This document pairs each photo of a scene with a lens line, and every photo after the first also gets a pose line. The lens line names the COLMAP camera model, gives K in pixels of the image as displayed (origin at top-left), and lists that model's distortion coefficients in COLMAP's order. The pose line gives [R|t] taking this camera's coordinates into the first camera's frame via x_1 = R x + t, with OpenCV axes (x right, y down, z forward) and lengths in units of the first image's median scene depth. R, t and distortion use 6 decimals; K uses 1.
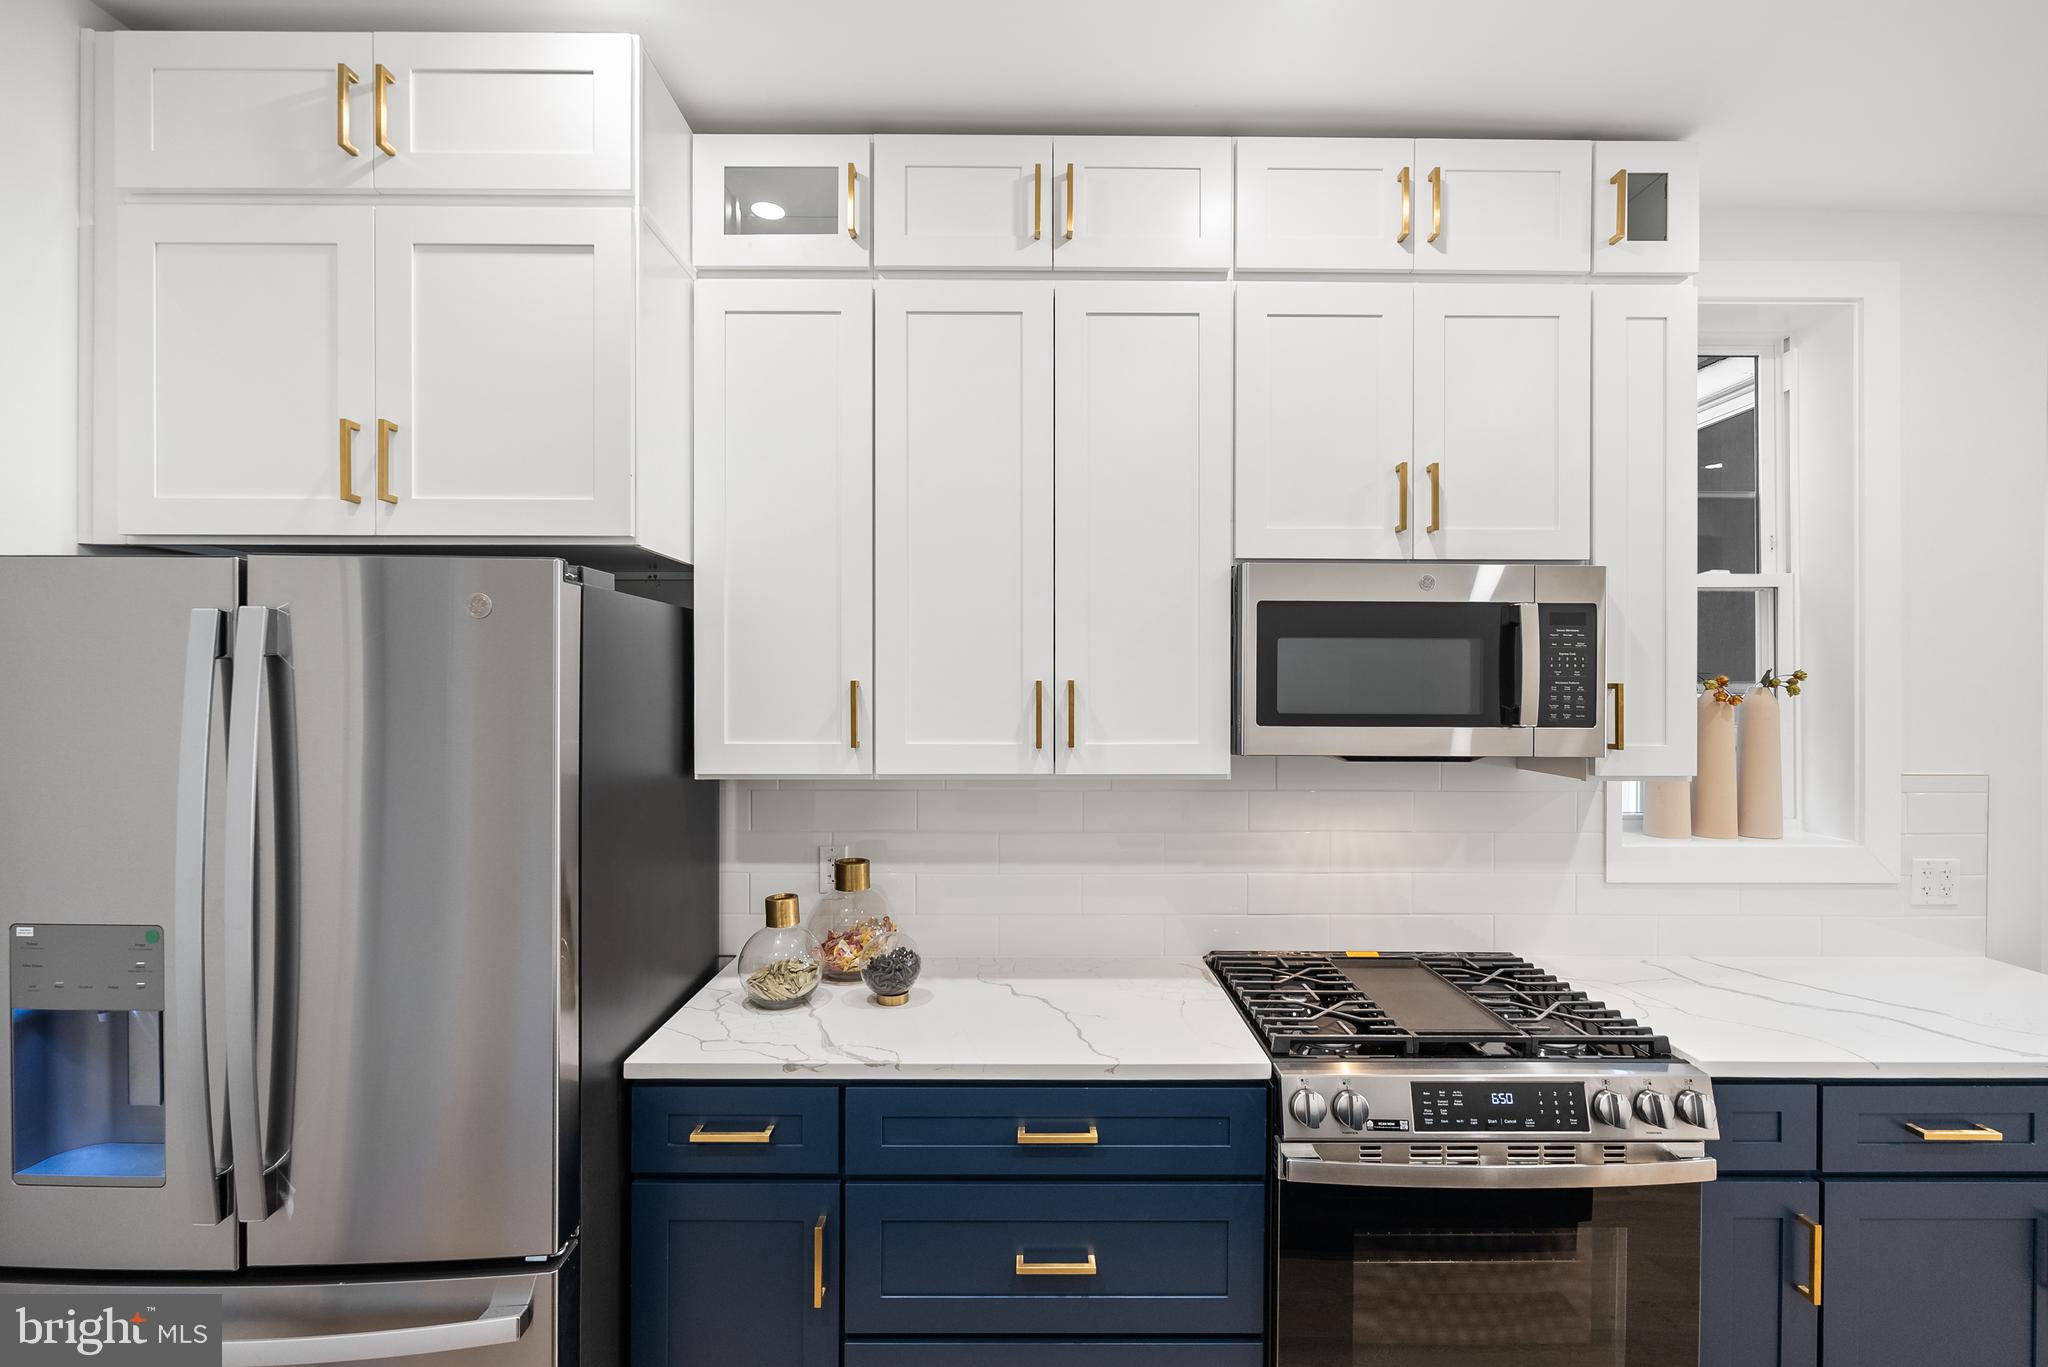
lens RADIAL K [[925.8, 0, 1019.9], [0, 925.8, 691.6], [0, 0, 1]] dist [-0.005611, -0.000076]
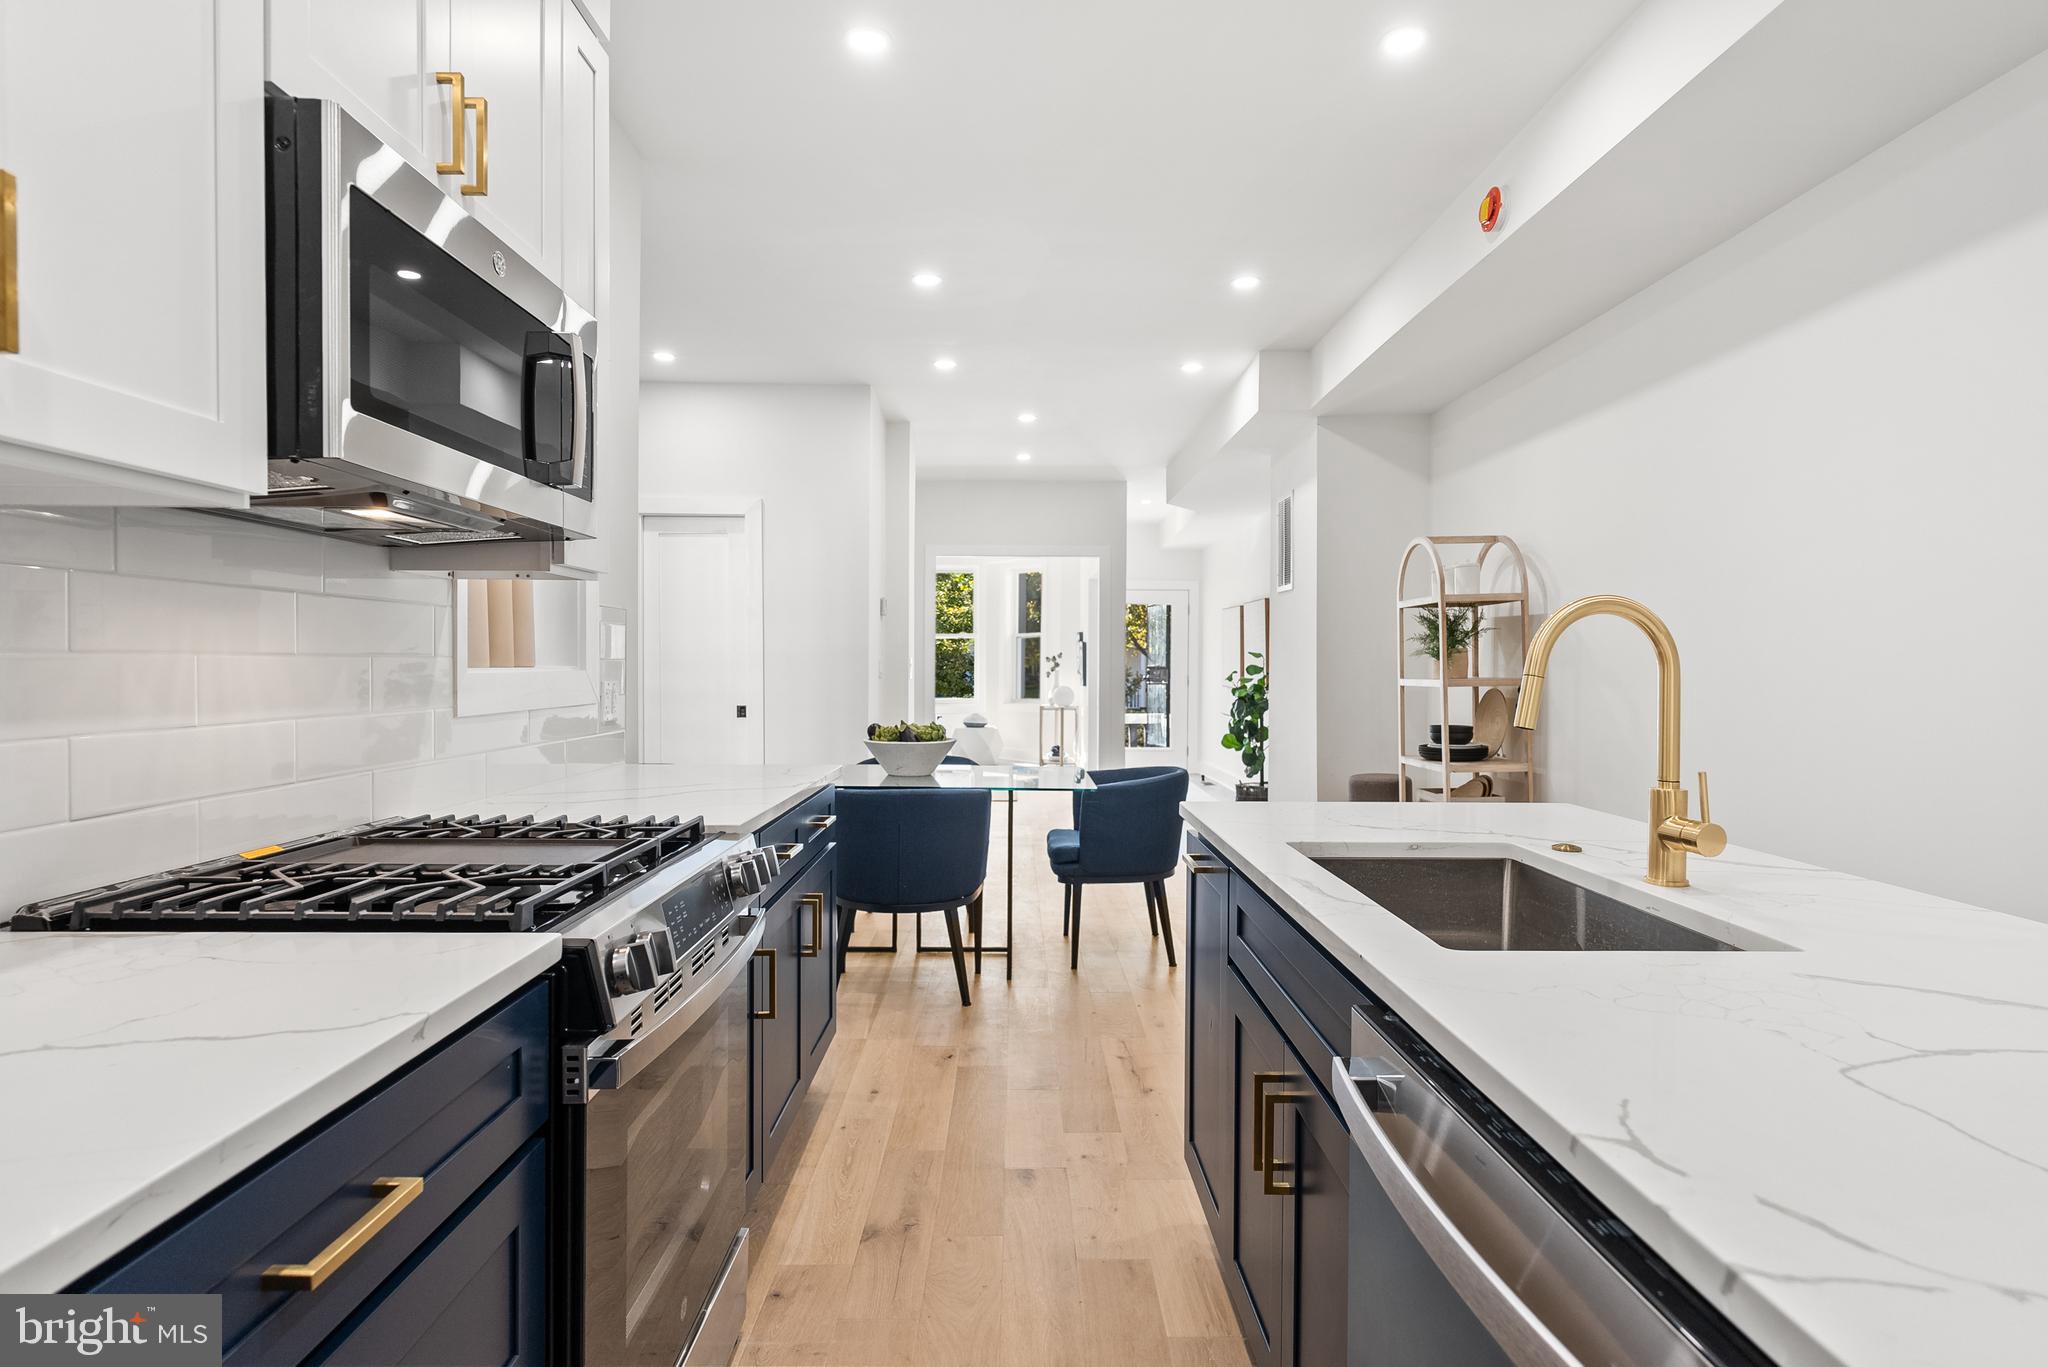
lens RADIAL K [[1069.0, 0, 1024.0], [0, 1069.0, 683.5], [0, 0, 1]] dist [0.000749, -0.000250]
pose [[-0.007216, -0.019350, 0.999787, -0.381377], [-0.005290, 0.999800, 0.019312, 0.181176], [-0.999960, -0.005149, -0.007317, 0.581339]]
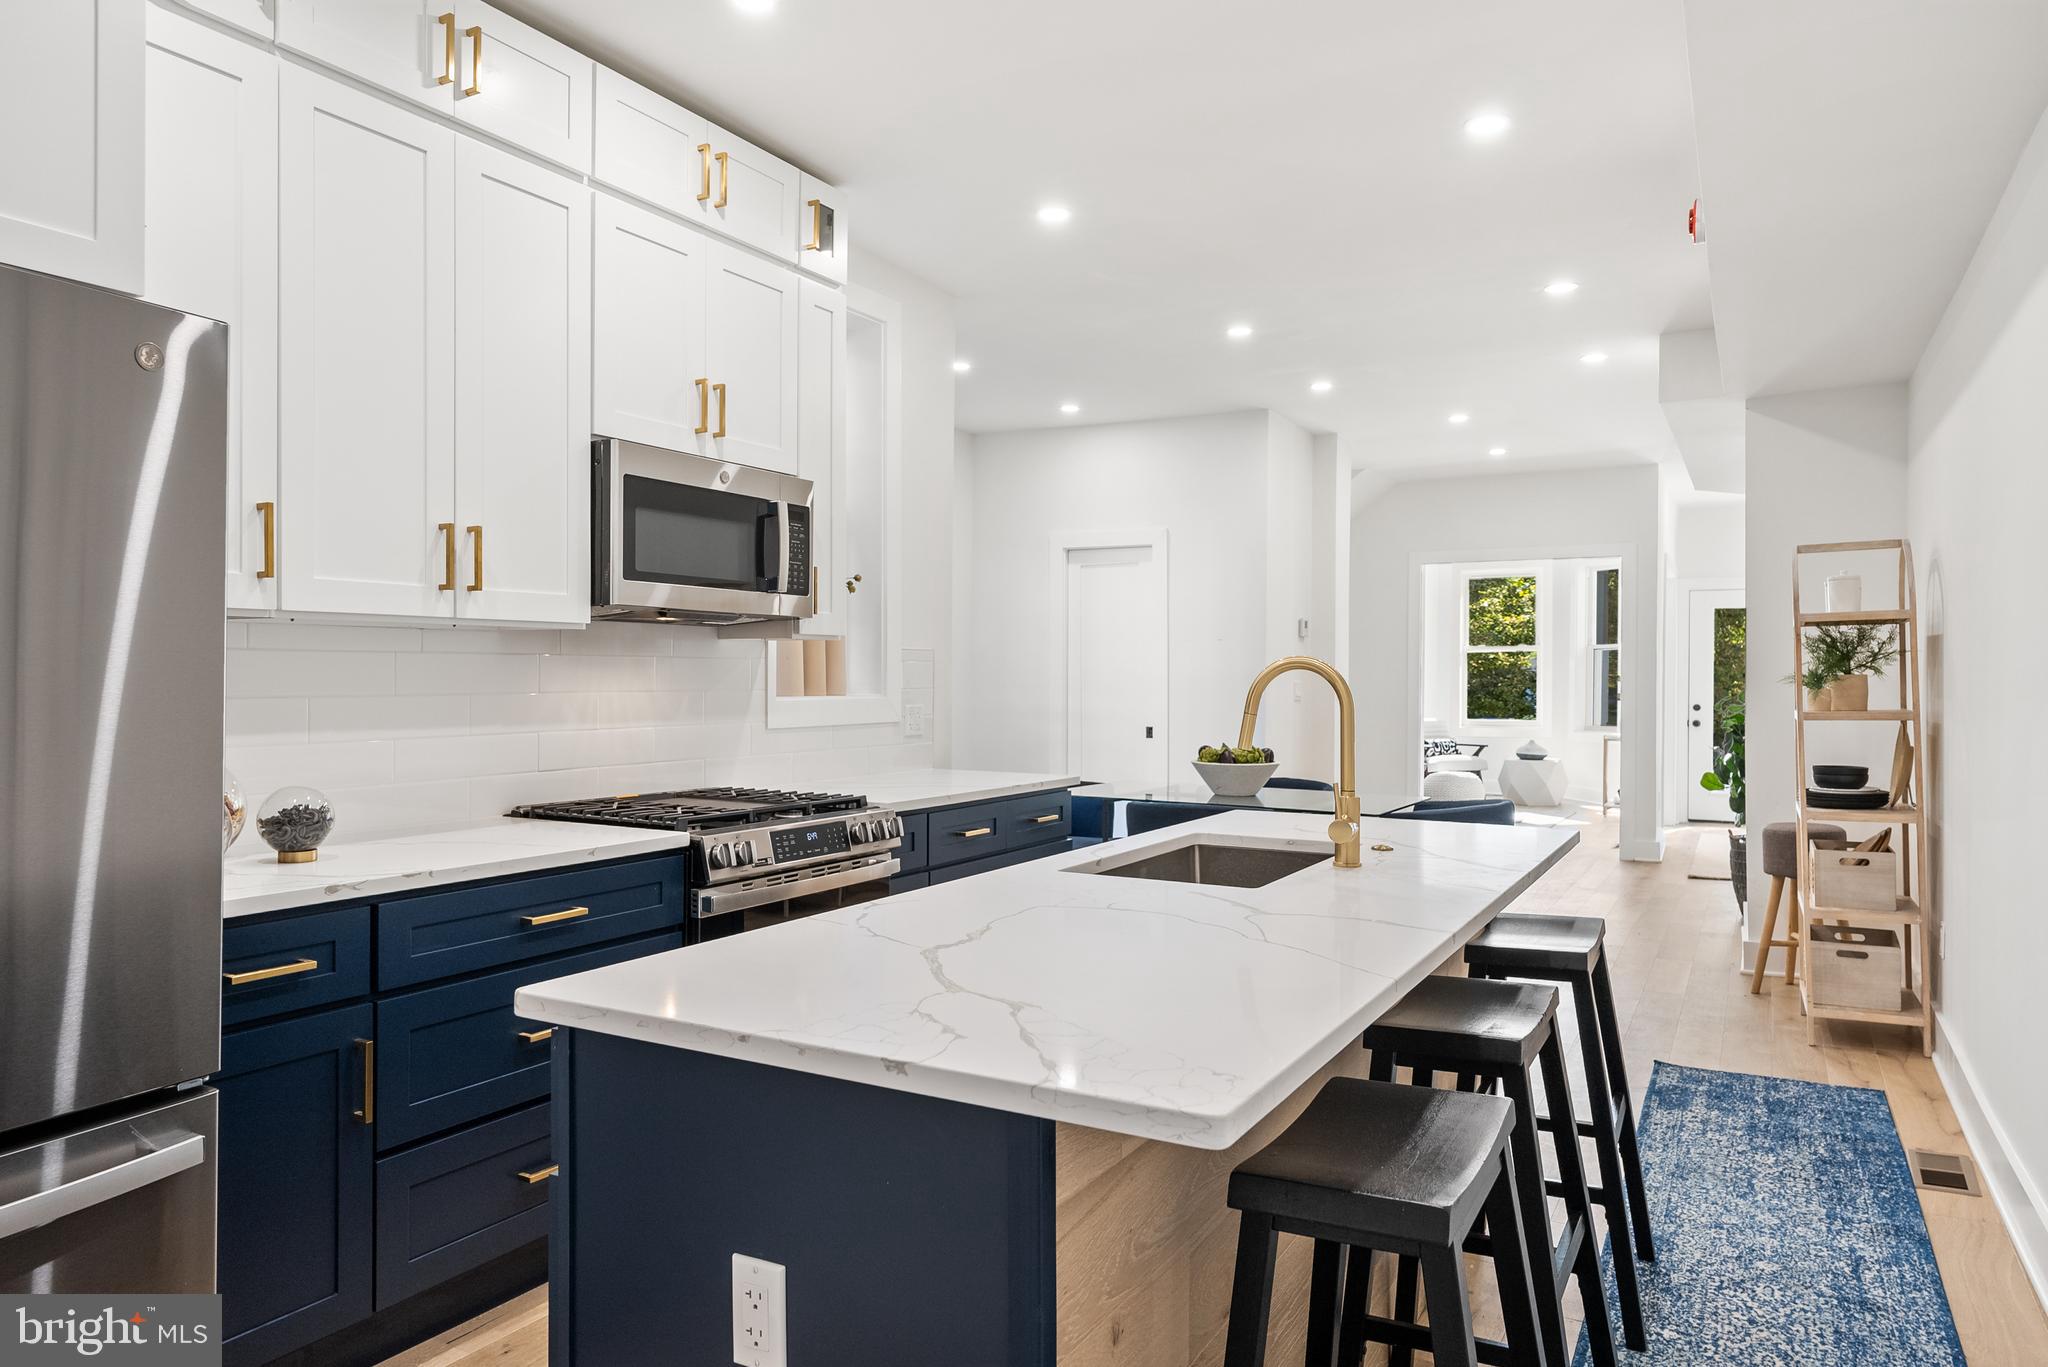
lens RADIAL K [[1310.6, 0, 1024.0], [0, 1310.6, 683.5], [0, 0, 1]] dist [-0.008500, -0.003225]
pose [[0.498046, -0.005049, 0.867136, -0.904154], [-0.004358, 0.999956, 0.008325, 0.147728], [-0.867139, -0.007925, 0.498003, -0.261537]]
